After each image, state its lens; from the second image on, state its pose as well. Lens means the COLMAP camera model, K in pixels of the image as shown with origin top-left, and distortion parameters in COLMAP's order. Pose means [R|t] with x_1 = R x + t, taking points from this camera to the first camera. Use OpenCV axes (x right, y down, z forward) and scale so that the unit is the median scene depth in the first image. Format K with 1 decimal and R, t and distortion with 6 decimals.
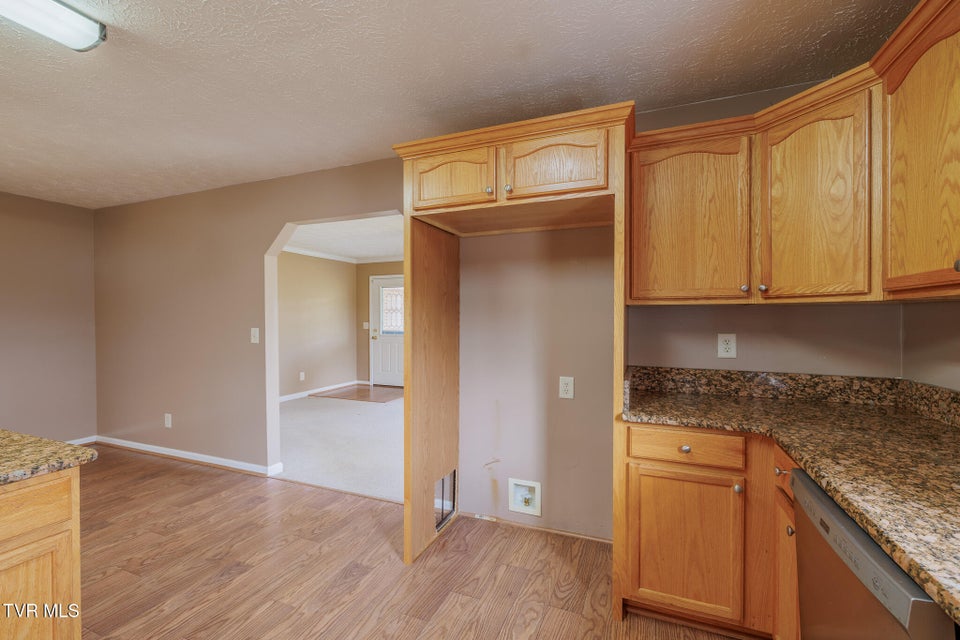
lens RADIAL K [[409.5, 0, 482.5], [0, 409.5, 320.1], [0, 0, 1]] dist [-0.000878, -0.000067]
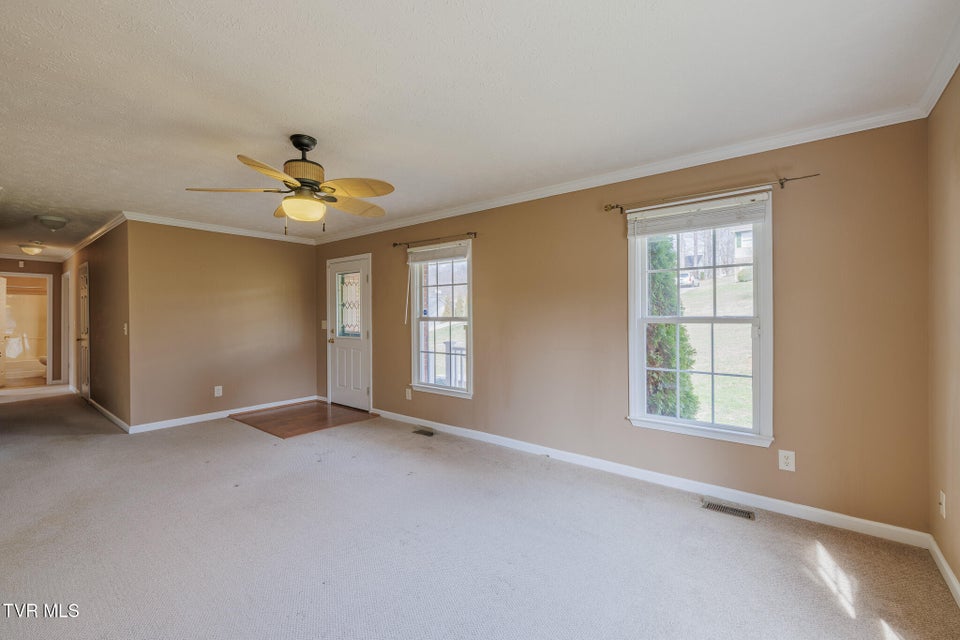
lens RADIAL K [[409.5, 0, 477.9], [0, 409.5, 318.4], [0, 0, 1]] dist [-0.000878, -0.000067]
pose [[0.958345, 0.000465, -0.285613, 0.211073], [0.000129, 0.999998, 0.002061, -0.000233], [0.285613, -0.002012, 0.958343, 0.350647]]
